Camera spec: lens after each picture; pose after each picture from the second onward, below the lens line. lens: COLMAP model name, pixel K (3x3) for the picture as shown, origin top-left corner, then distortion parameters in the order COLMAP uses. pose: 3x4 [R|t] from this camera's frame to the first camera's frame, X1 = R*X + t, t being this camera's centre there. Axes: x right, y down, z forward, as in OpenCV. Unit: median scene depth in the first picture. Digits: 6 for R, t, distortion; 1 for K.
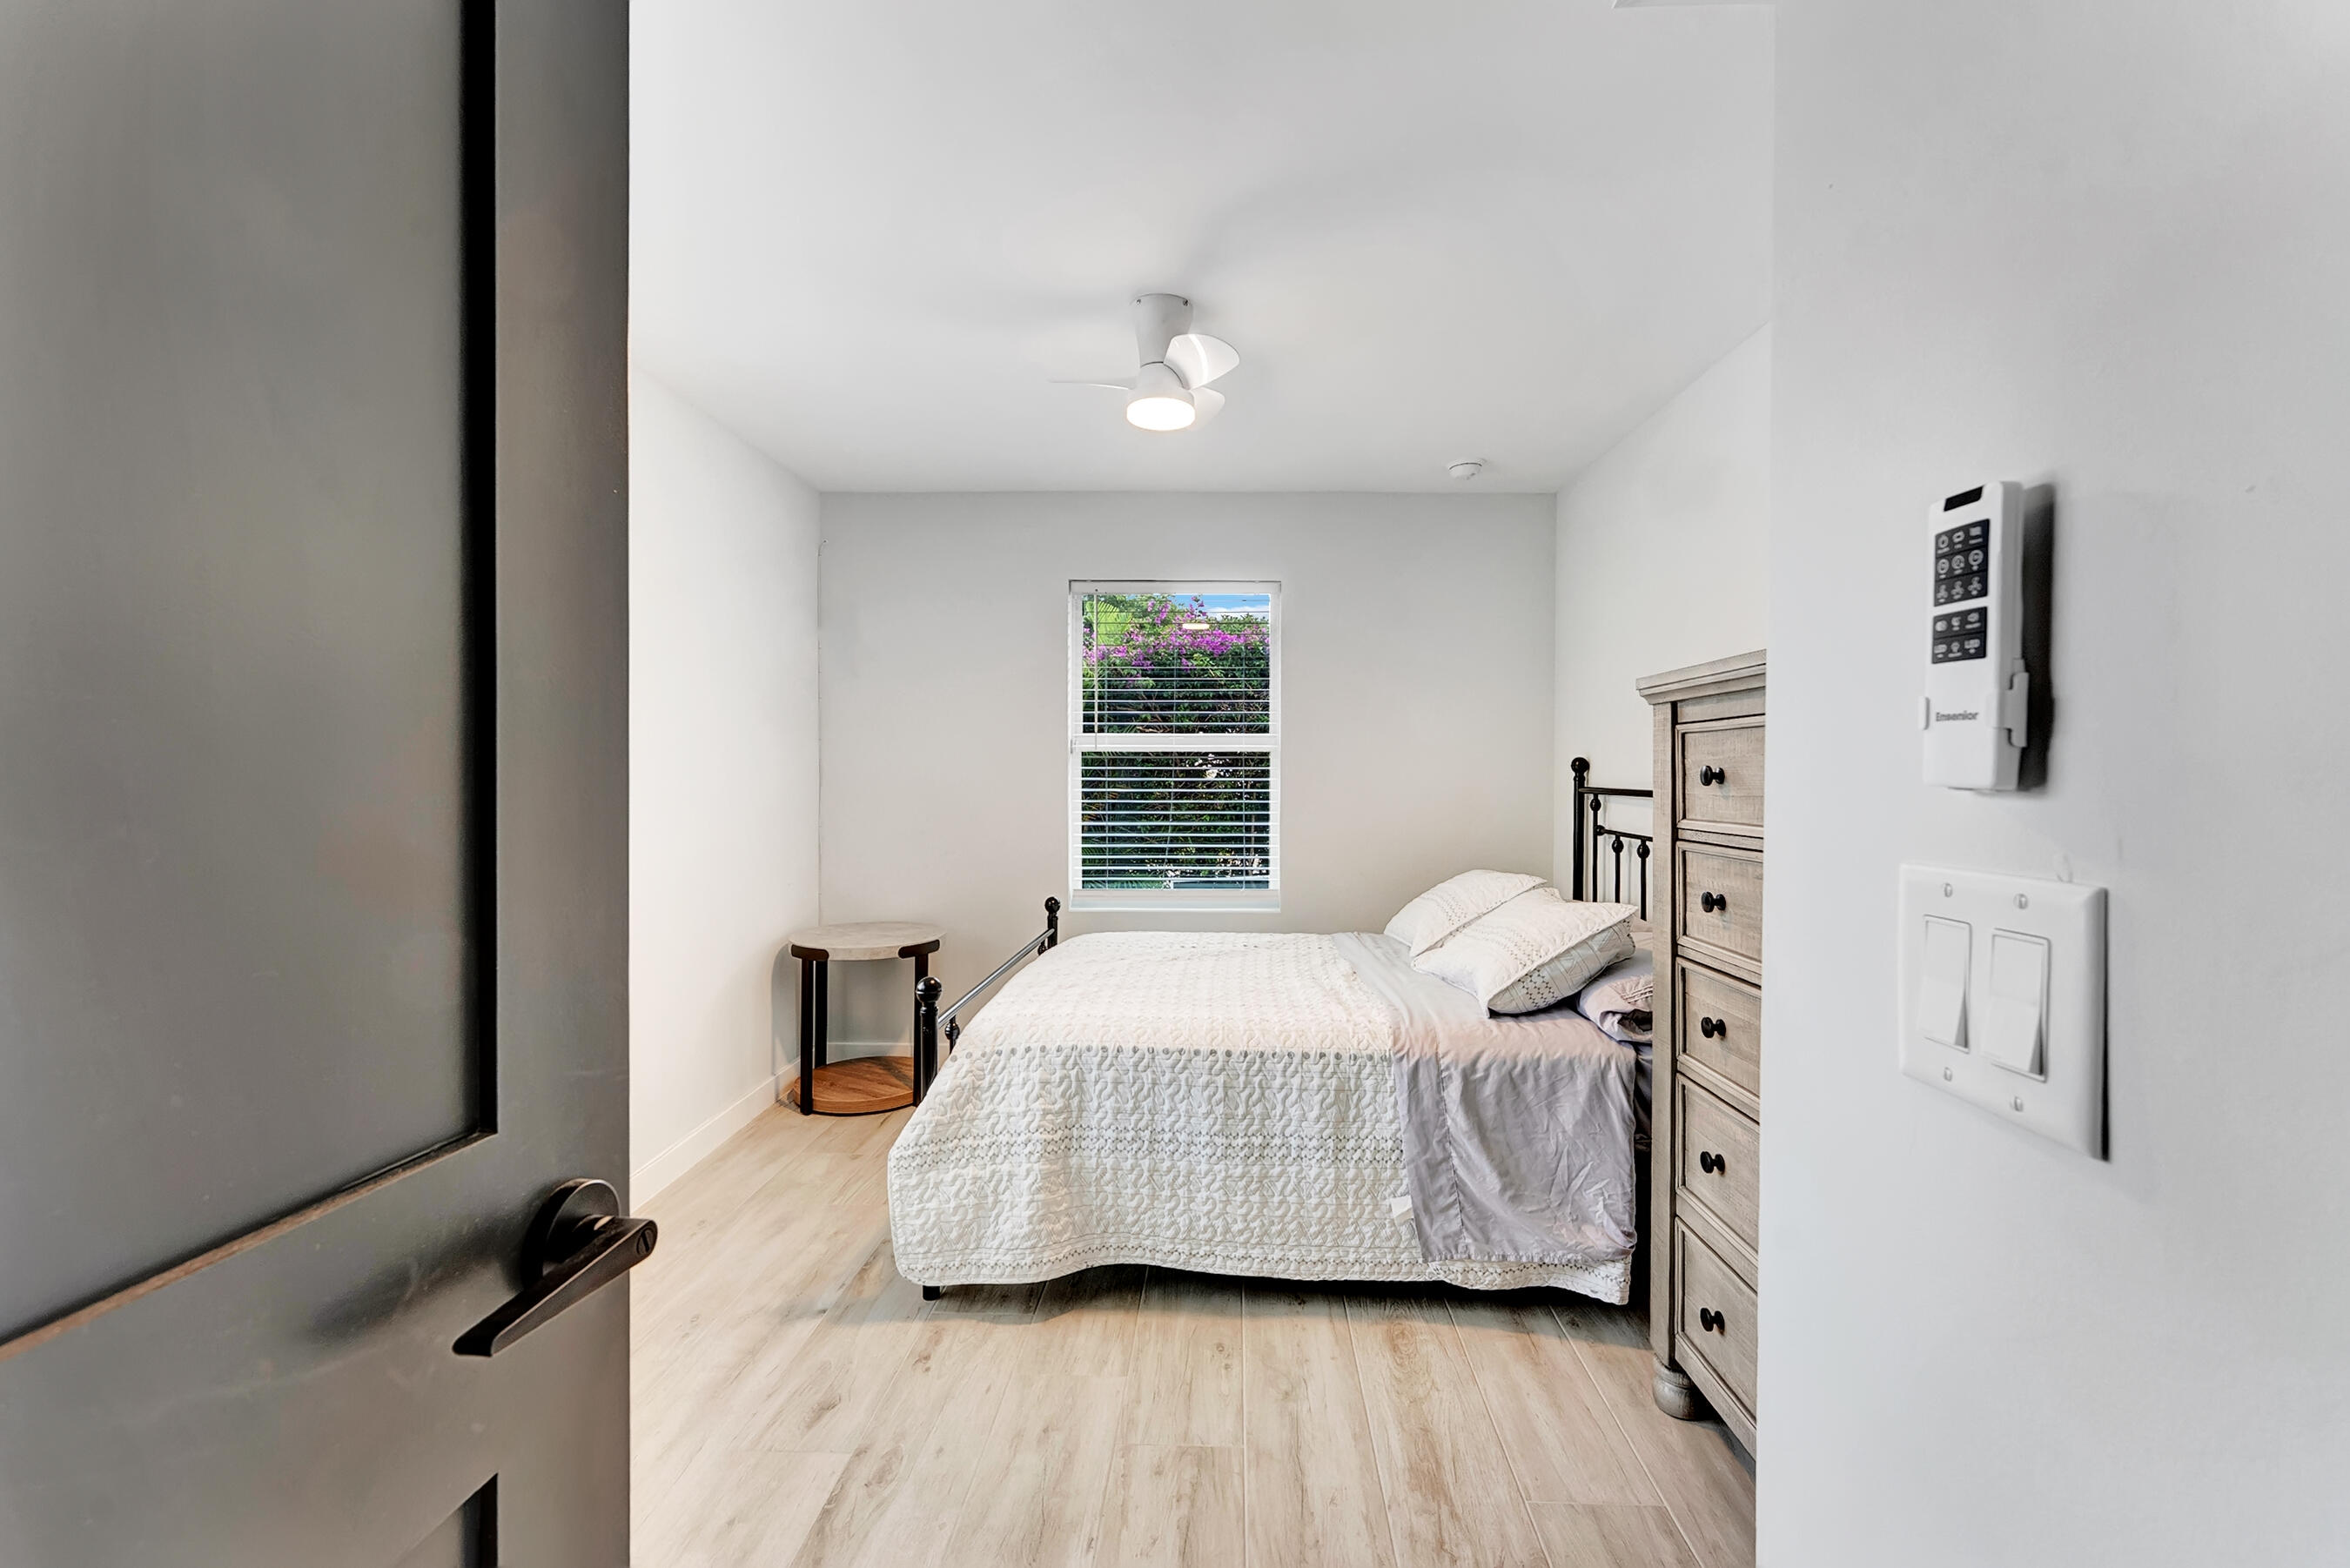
lens RADIAL K [[976.2, 0, 1183.6], [0, 976.2, 781.8], [0, 0, 1]] dist [-0.003076, -0.000058]
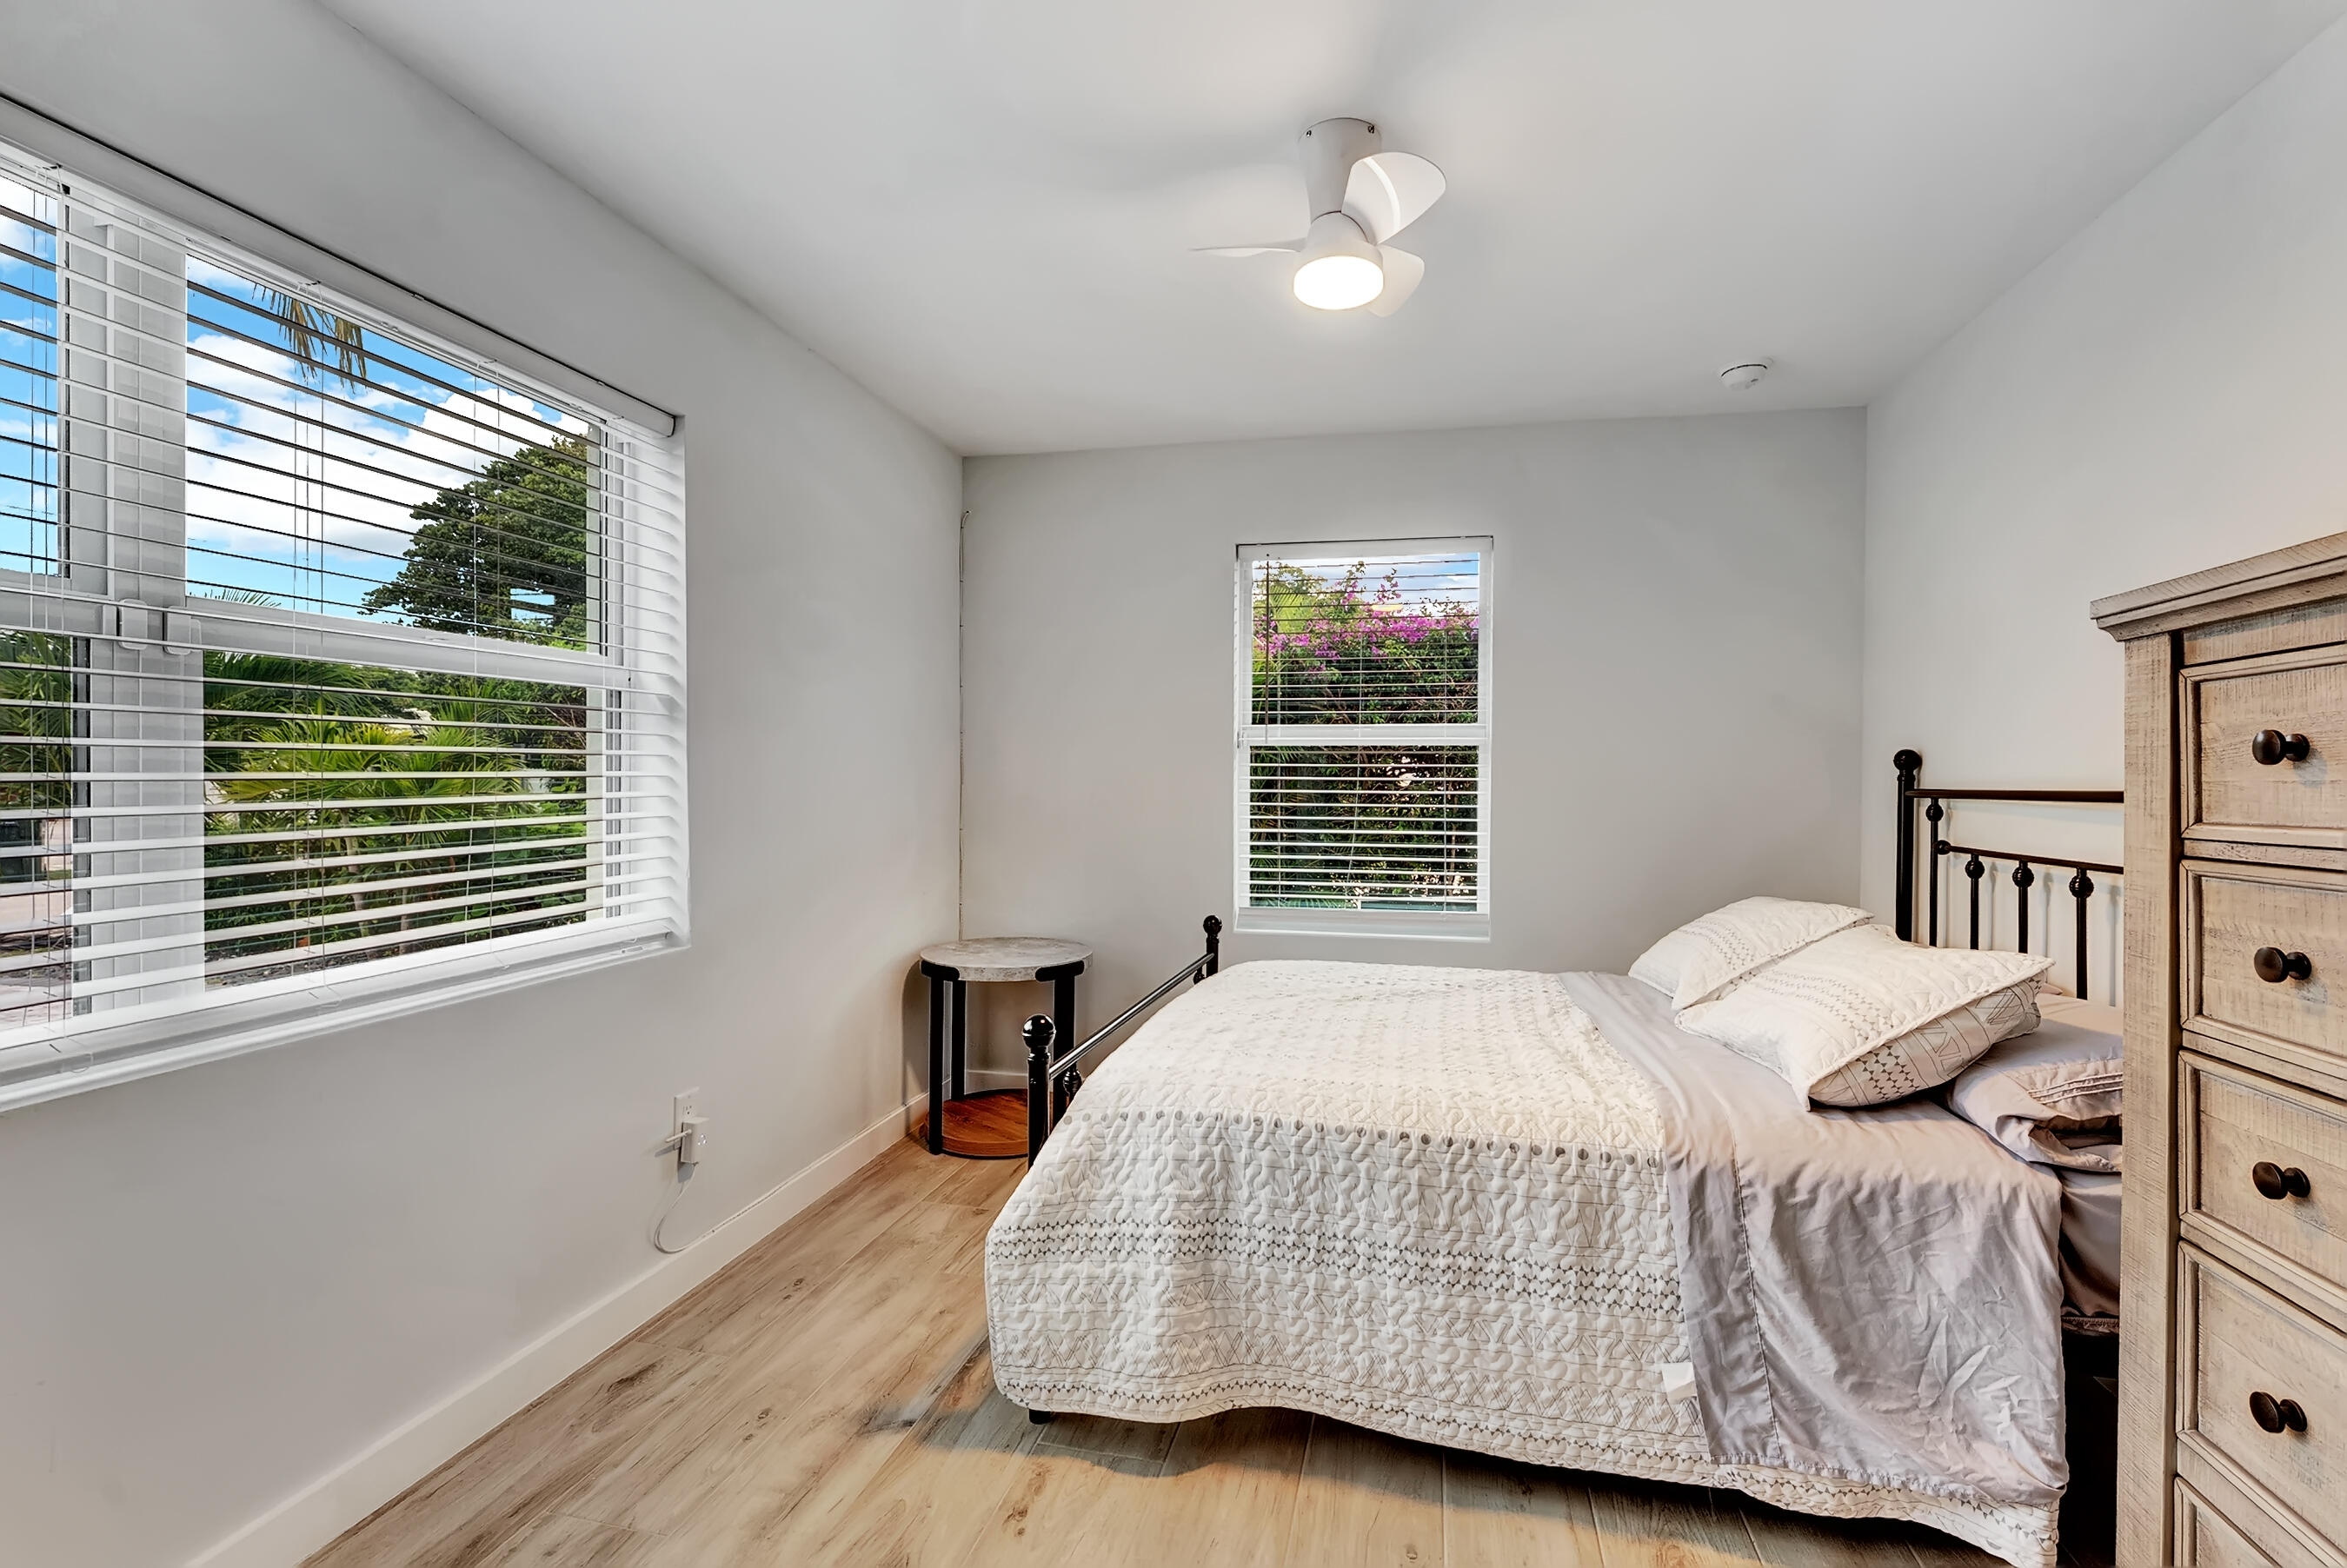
lens RADIAL K [[1003.0, 0, 1189.9], [0, 1003.0, 776.2], [0, 0, 1]] dist [-0.004677, -0.000553]
pose [[0.983056, 0.004690, -0.183243, 0.008360], [-0.007927, 0.999825, -0.016936, 0.019213], [0.183132, 0.018101, 0.982922, 0.219624]]
